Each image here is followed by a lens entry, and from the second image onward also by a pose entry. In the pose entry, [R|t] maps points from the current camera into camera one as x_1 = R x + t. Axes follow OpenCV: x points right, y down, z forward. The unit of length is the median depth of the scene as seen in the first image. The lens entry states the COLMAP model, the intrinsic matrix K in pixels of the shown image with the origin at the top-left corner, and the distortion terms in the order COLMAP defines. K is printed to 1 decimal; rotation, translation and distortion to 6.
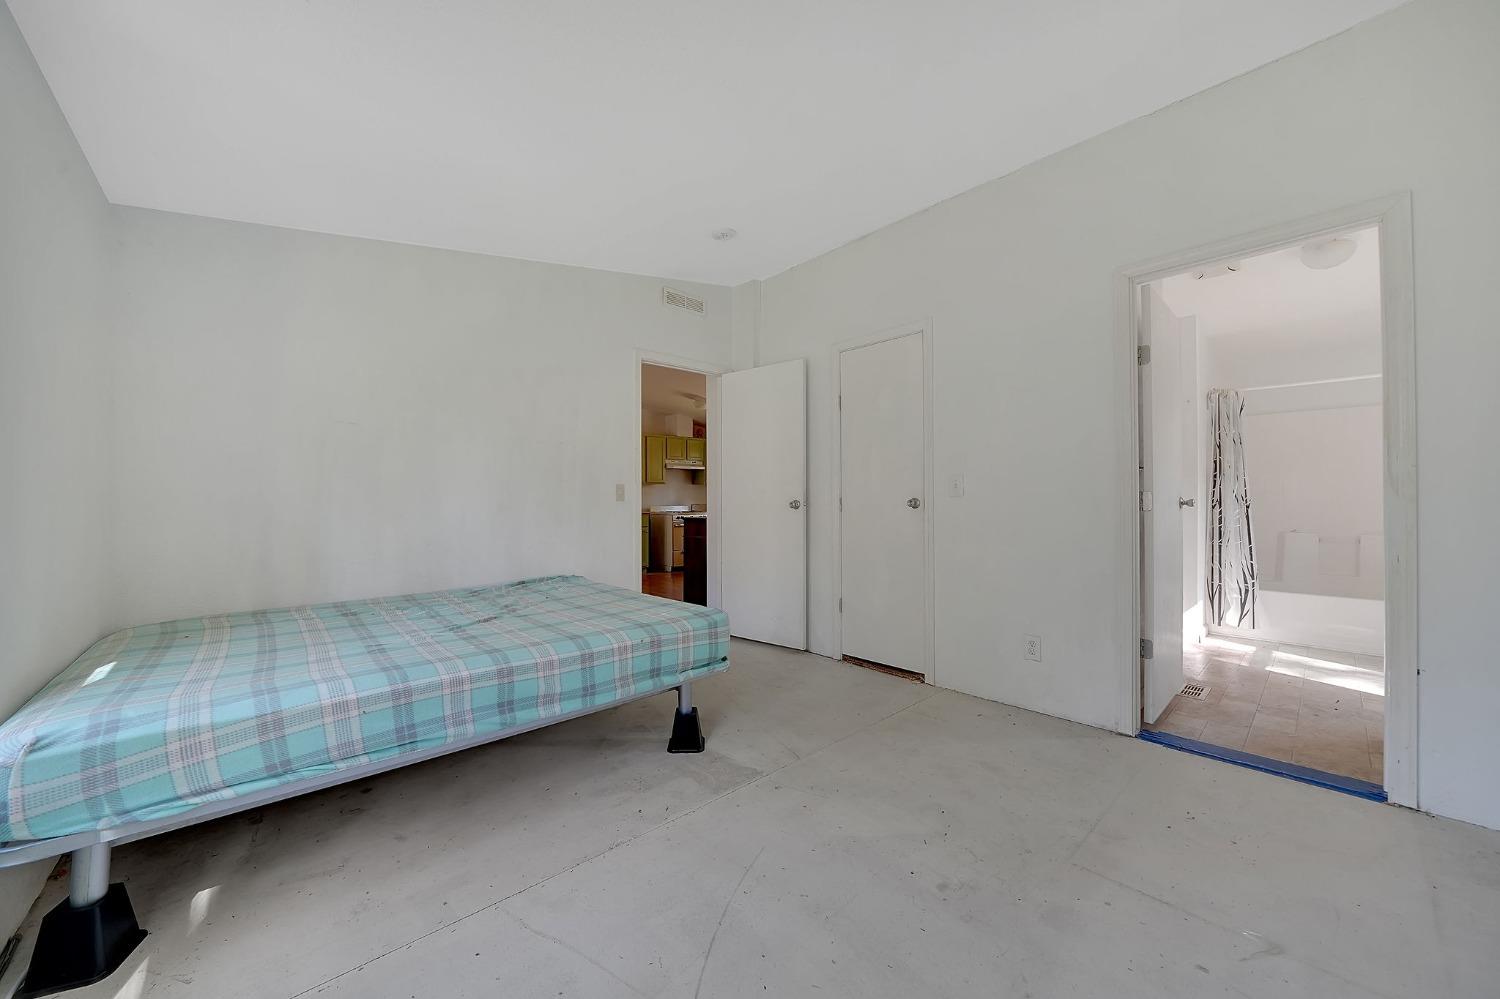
lens RADIAL K [[547.7, 0, 757.3], [0, 547.7, 501.9], [0, 0, 1]] dist [-0.020049, 0.000638]
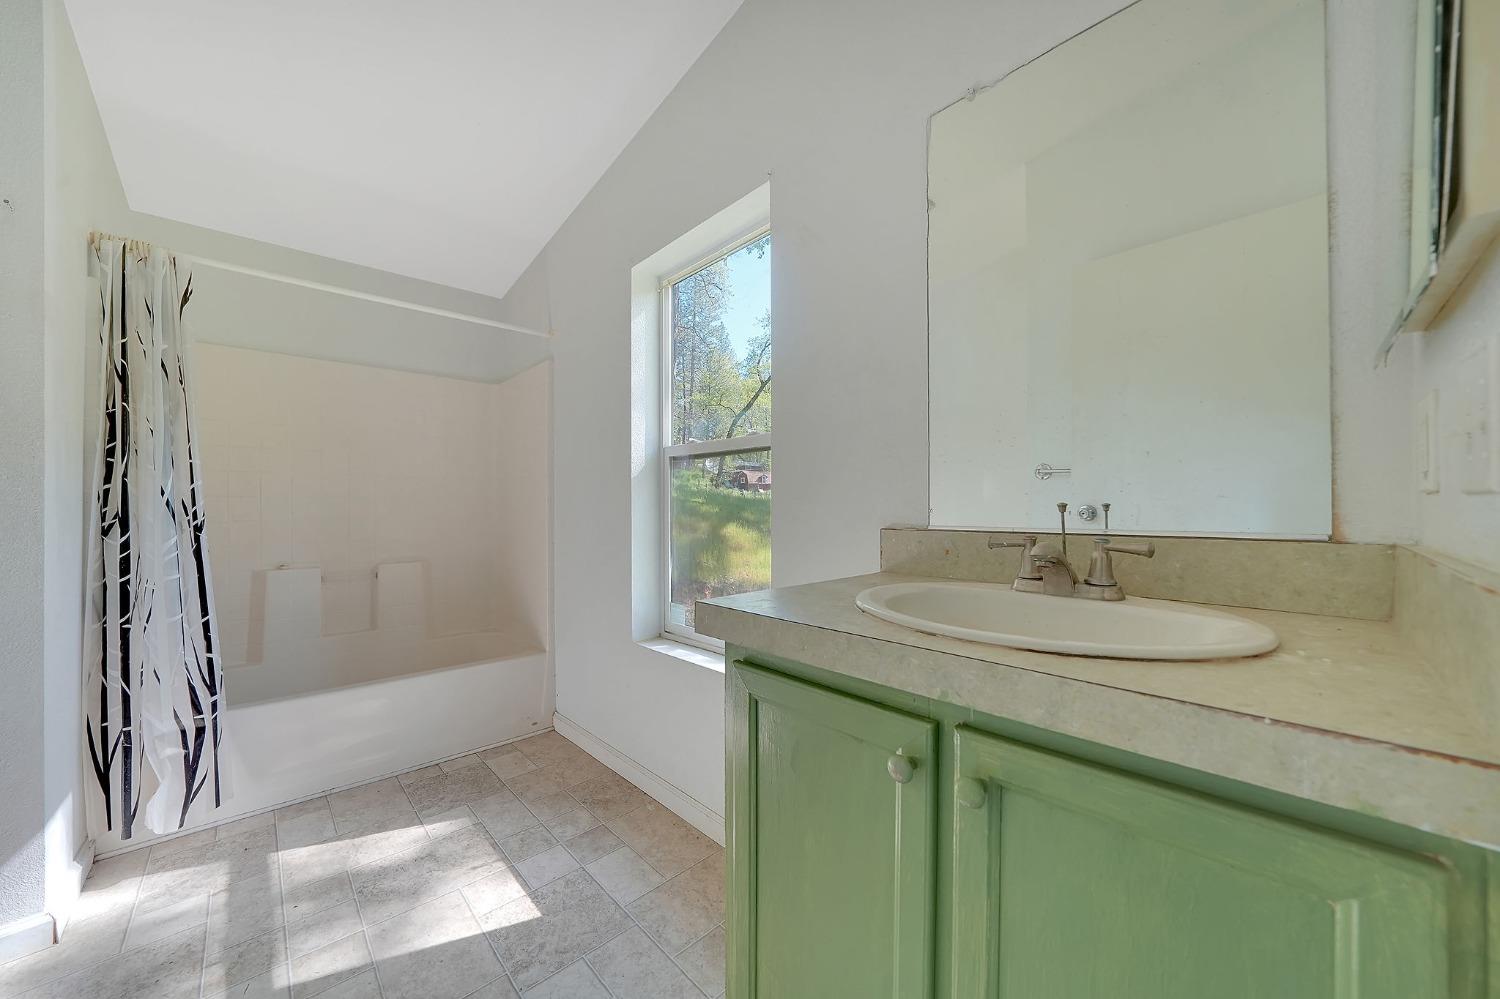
lens RADIAL K [[538.6, 0, 747.6], [0, 538.6, 509.1], [0, 0, 1]] dist [-0.015348, -0.000245]
pose [[0.008157, -0.001402, 0.999966, 0.481832], [-0.000139, 0.999999, 0.001404, -0.007226], [-0.999967, -0.000151, 0.008157, 0.547907]]
